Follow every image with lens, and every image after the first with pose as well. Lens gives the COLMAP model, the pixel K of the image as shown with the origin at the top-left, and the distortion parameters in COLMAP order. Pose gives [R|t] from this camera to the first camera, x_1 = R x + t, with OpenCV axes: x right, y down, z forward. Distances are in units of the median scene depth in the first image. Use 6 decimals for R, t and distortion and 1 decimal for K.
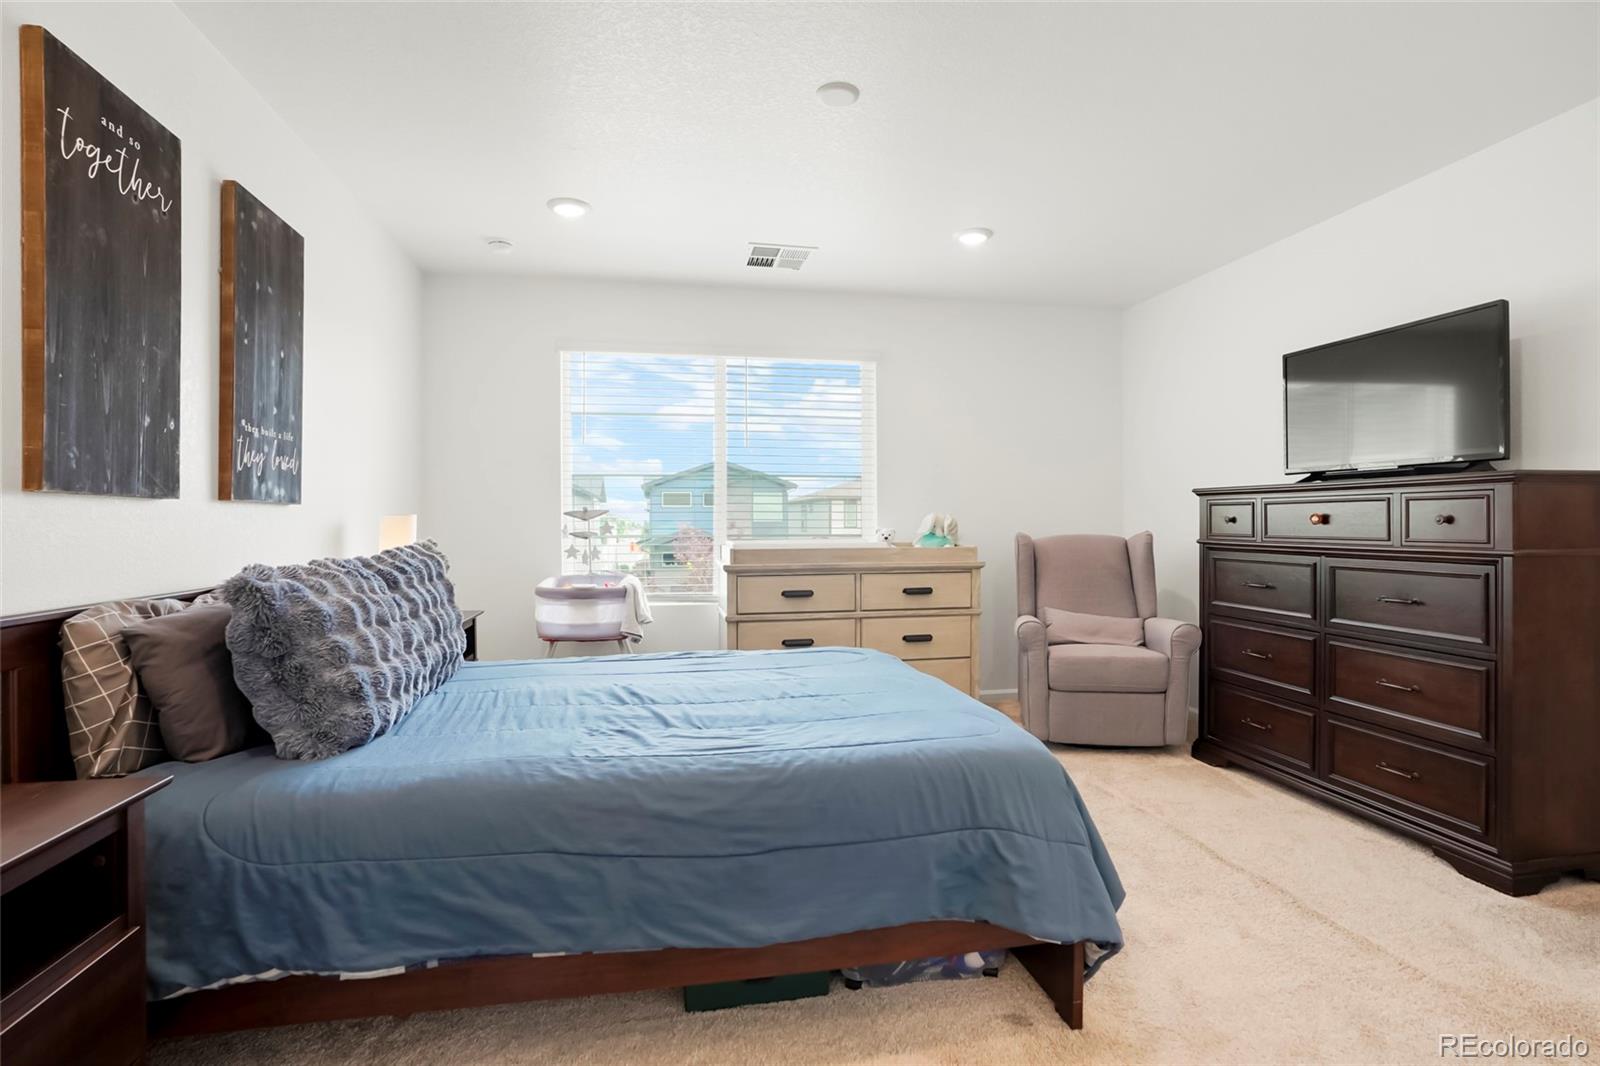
lens RADIAL K [[801.2, 0, 793.9], [0, 801.2, 532.0], [0, 0, 1]] dist [-0.014018, 0.005490]
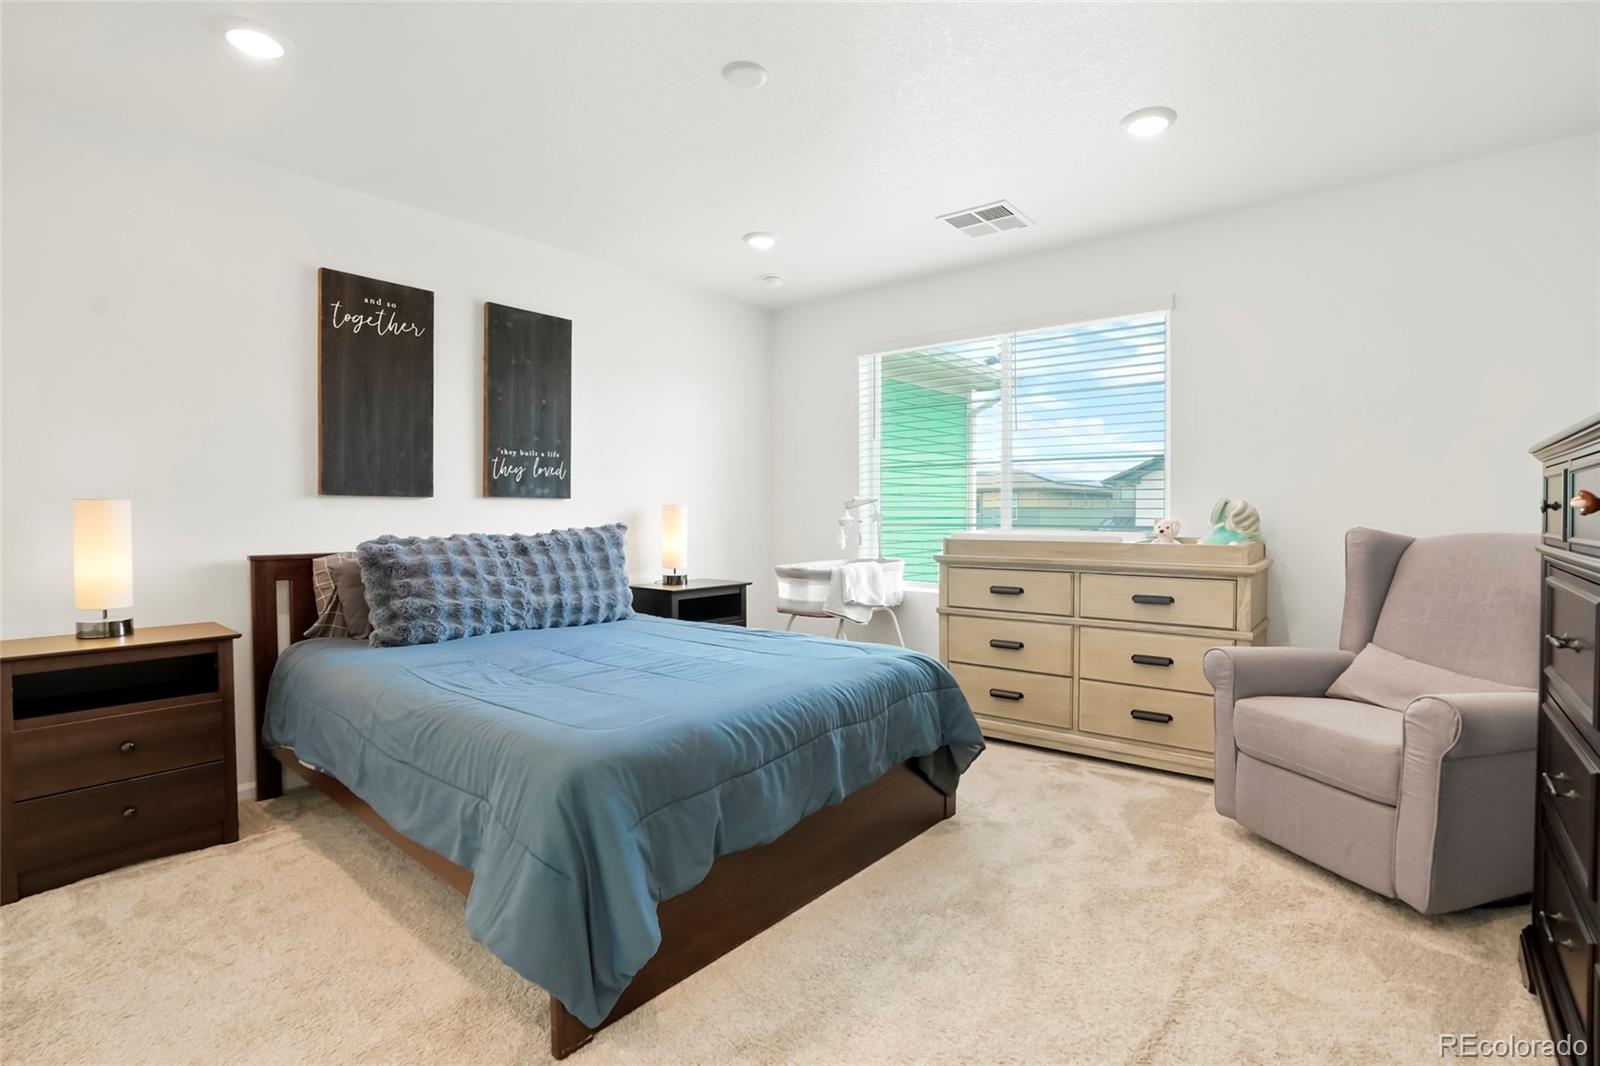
lens RADIAL K [[769.1, 0, 799.1], [0, 769.1, 530.9], [0, 0, 1]] dist [-0.036049, -0.000282]
pose [[0.633635, 0.020452, -0.773362, 0.580980], [-0.009076, 0.999778, 0.019004, -0.003733], [0.773579, -0.005023, 0.633680, 0.312790]]
